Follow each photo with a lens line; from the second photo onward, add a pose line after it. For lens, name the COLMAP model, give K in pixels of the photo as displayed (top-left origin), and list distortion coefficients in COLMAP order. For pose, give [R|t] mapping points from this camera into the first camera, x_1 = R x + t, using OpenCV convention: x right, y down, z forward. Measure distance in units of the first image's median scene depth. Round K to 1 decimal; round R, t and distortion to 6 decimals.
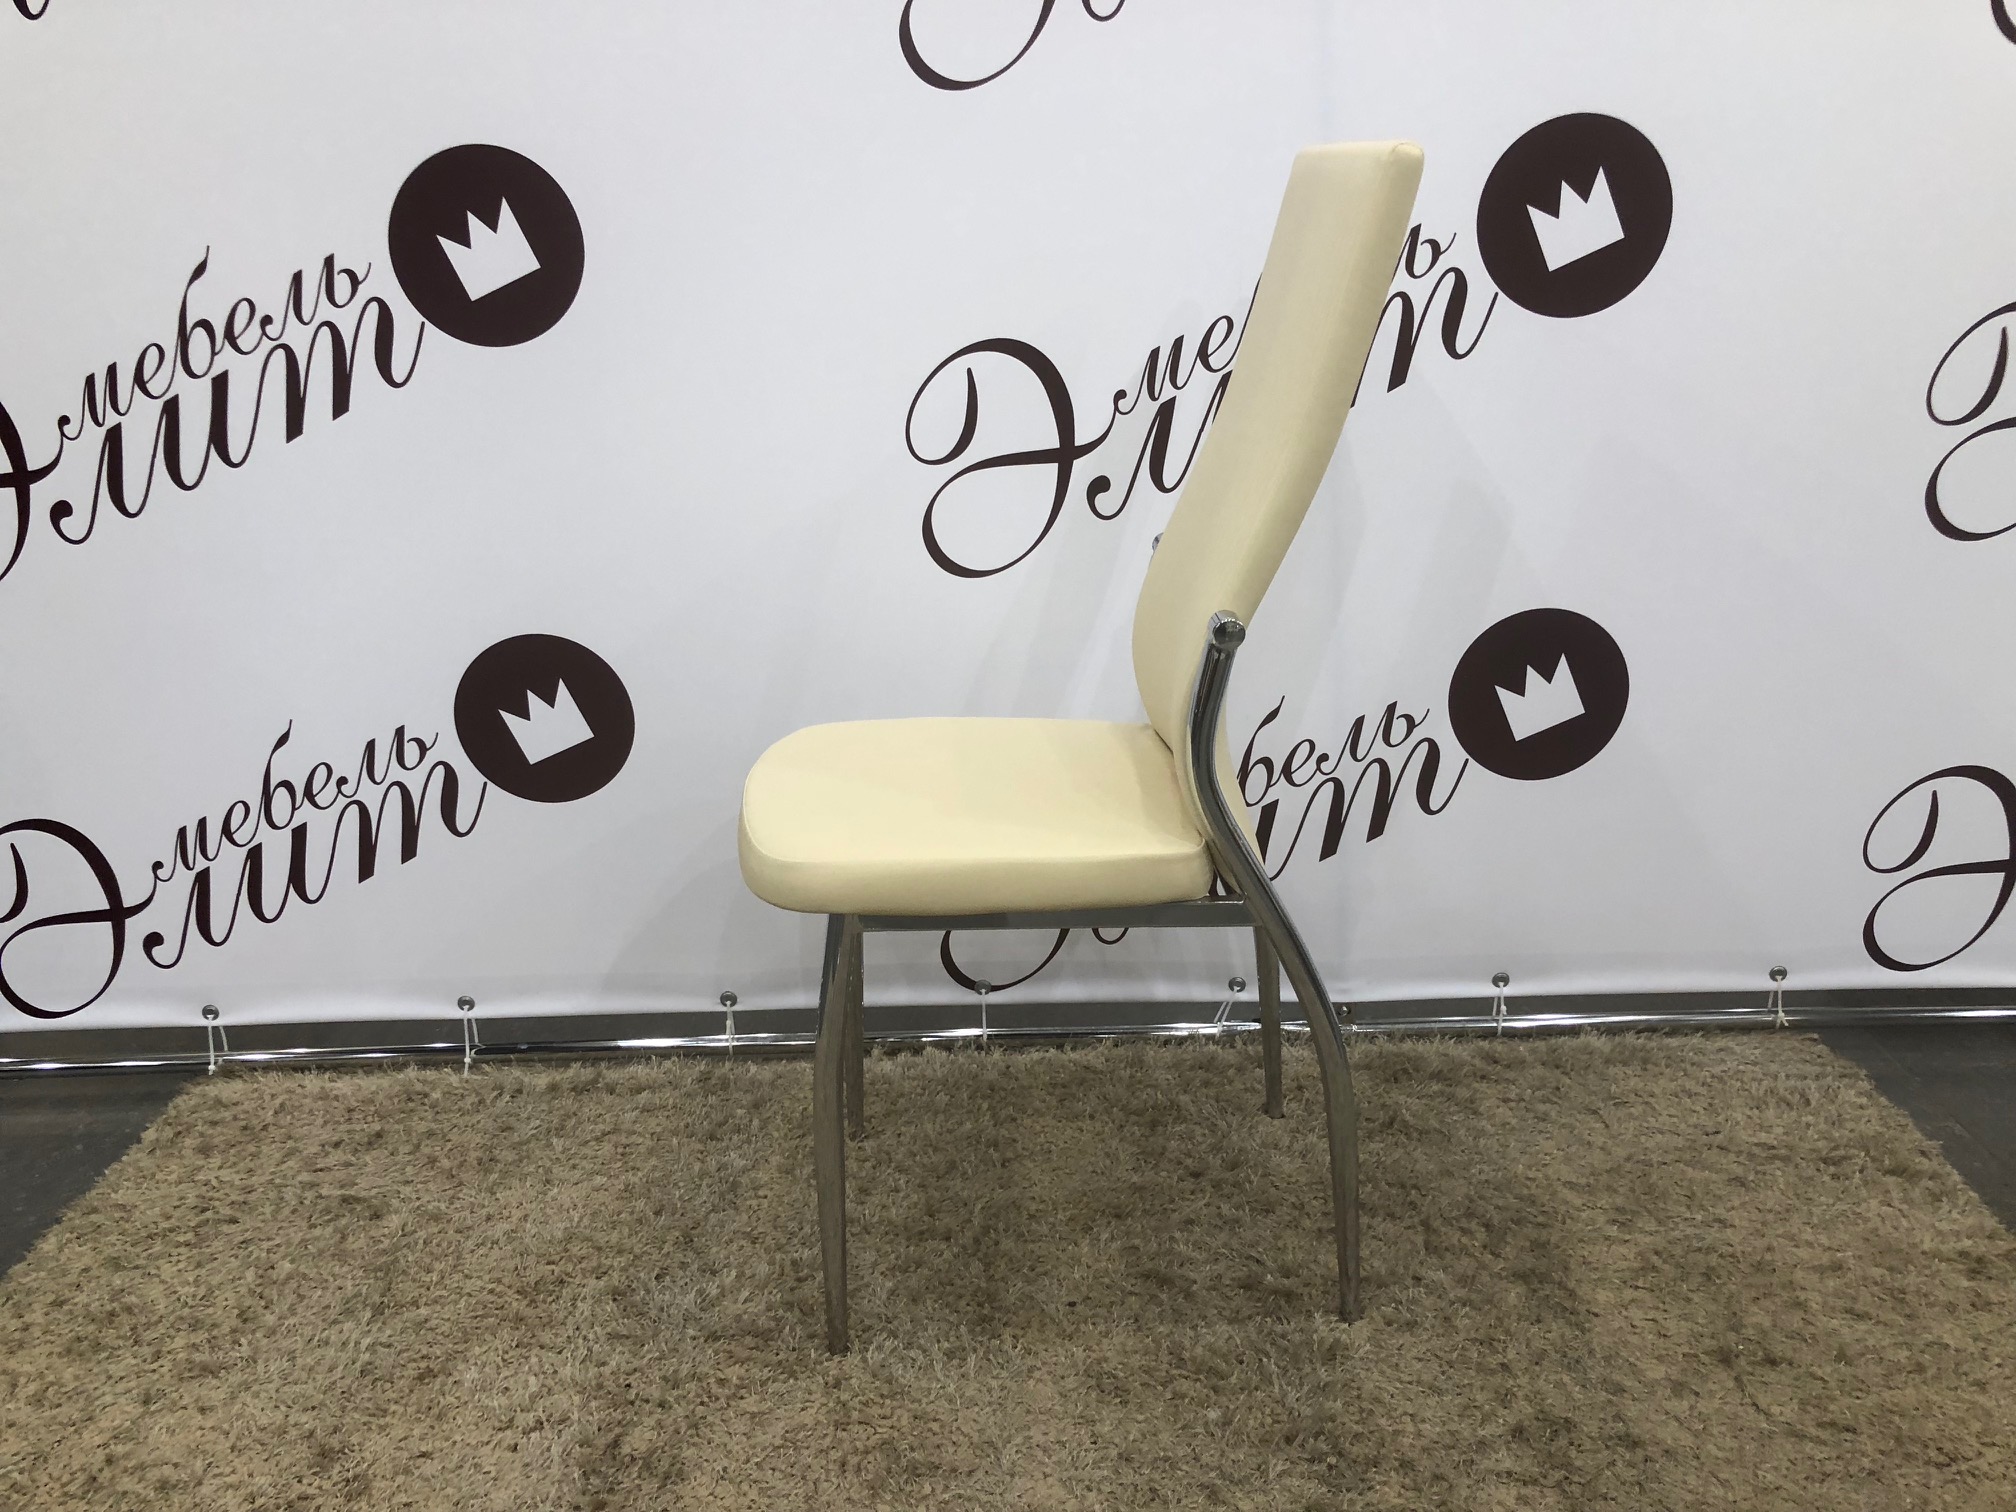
lens RADIAL K [[1659.3, 0, 1011.7], [0, 1659.3, 754.5], [0, 0, 1]] dist [-0.011112, 0.022623]
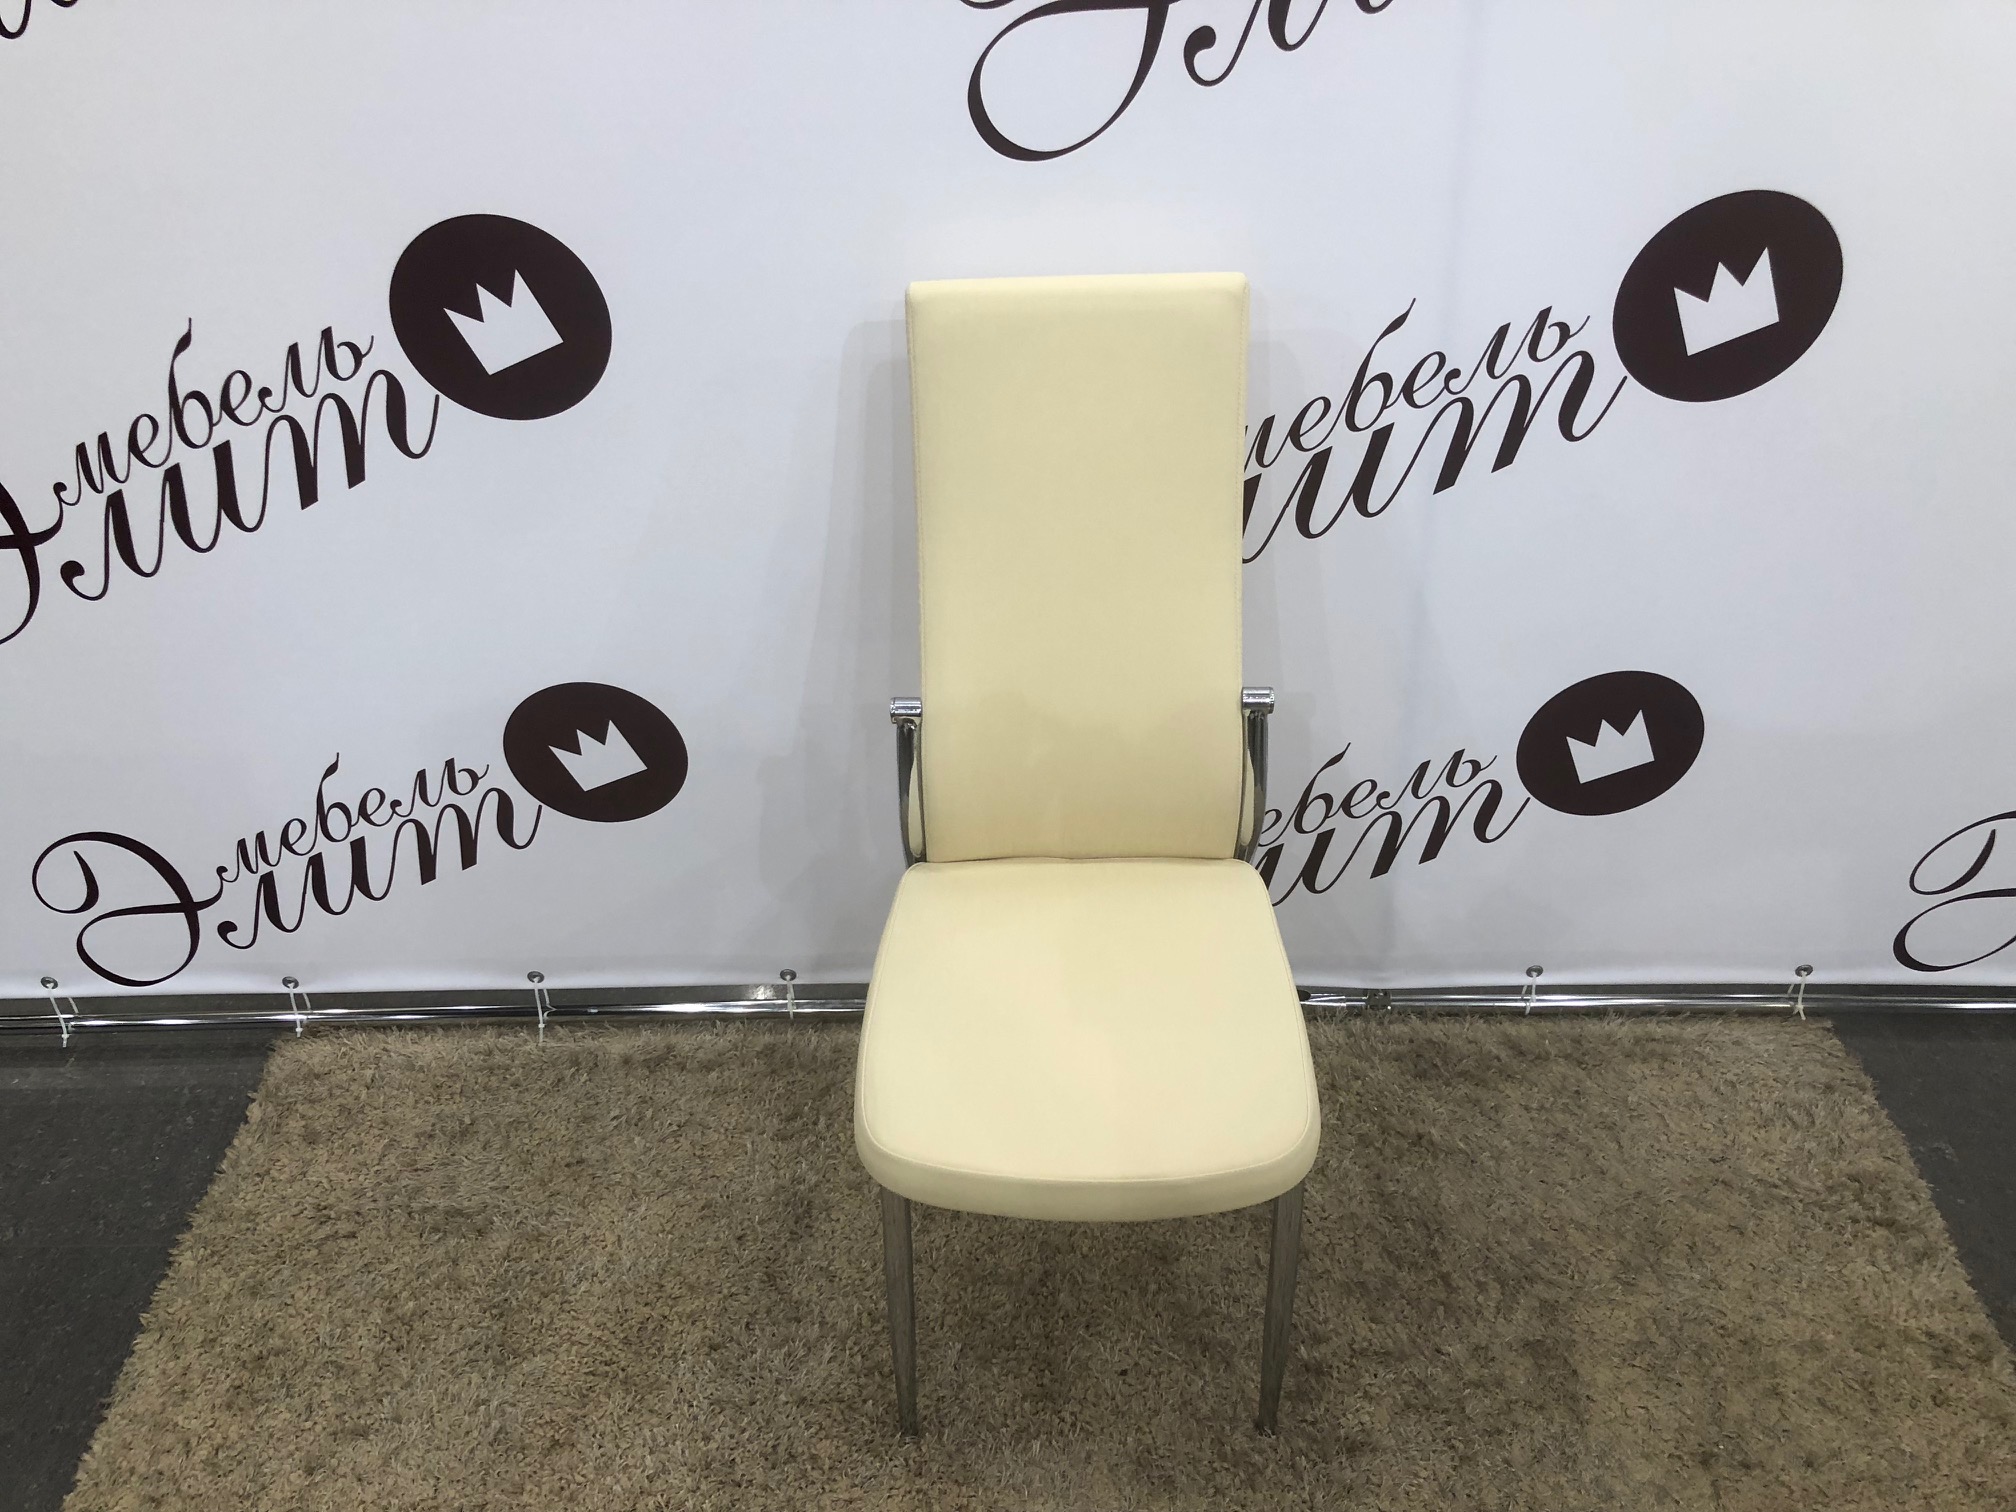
lens RADIAL K [[1659.3, 0, 1001.1], [0, 1659.3, 740.1], [0, 0, 1]] dist [-0.011112, 0.022623]
pose [[0.999941, 0.010843, -0.000217, -0.044168], [-0.010138, 0.941681, 0.336355, -0.387916], [0.003852, -0.336333, 0.941735, 0.083020]]
